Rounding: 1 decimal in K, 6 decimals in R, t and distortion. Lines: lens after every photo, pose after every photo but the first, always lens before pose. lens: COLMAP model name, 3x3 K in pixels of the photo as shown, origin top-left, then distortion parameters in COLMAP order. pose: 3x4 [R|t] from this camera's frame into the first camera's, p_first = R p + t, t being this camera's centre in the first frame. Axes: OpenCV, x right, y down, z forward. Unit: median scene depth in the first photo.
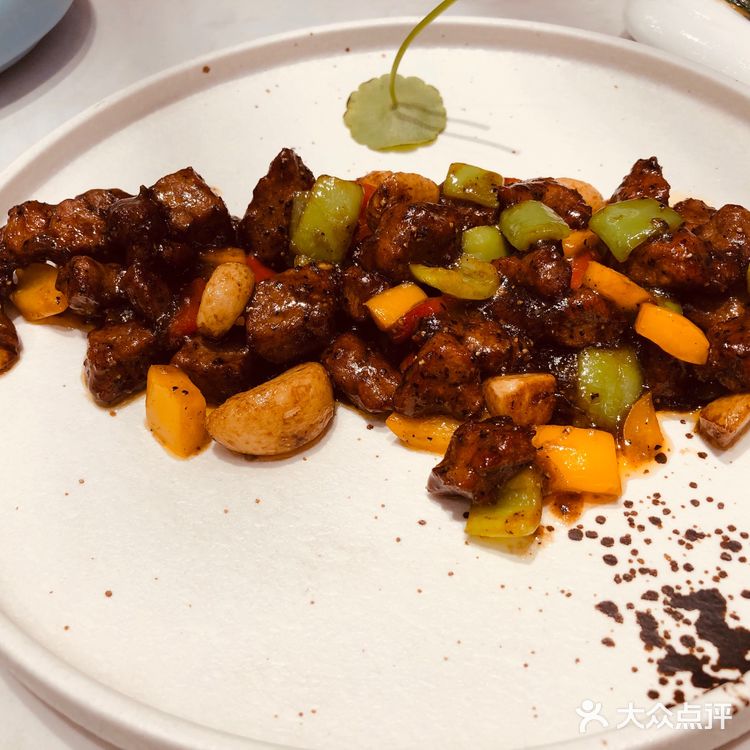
lens RADIAL K [[885.6, 0, 375.0], [0, 885.6, 375.0], [0, 0, 1]] dist [-0.011713, -0.010545]
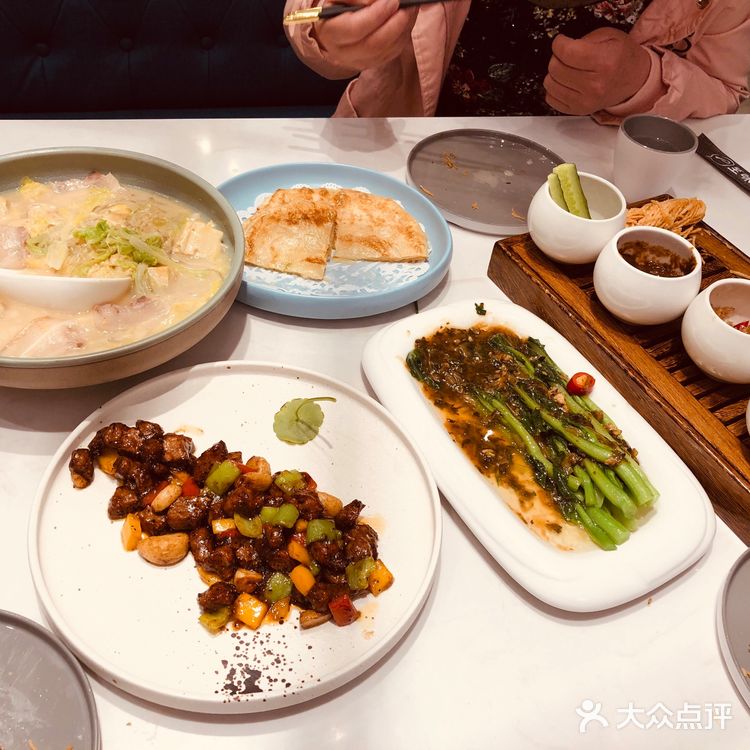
lens RADIAL K [[885.6, 0, 375.0], [0, 885.6, 375.0], [0, 0, 1]] dist [-0.011713, -0.010545]
pose [[0.921577, 0.359863, -0.145581, 0.700518], [-0.366353, 0.930270, -0.019593, -0.648280], [0.128379, 0.071391, 0.989152, -1.648875]]
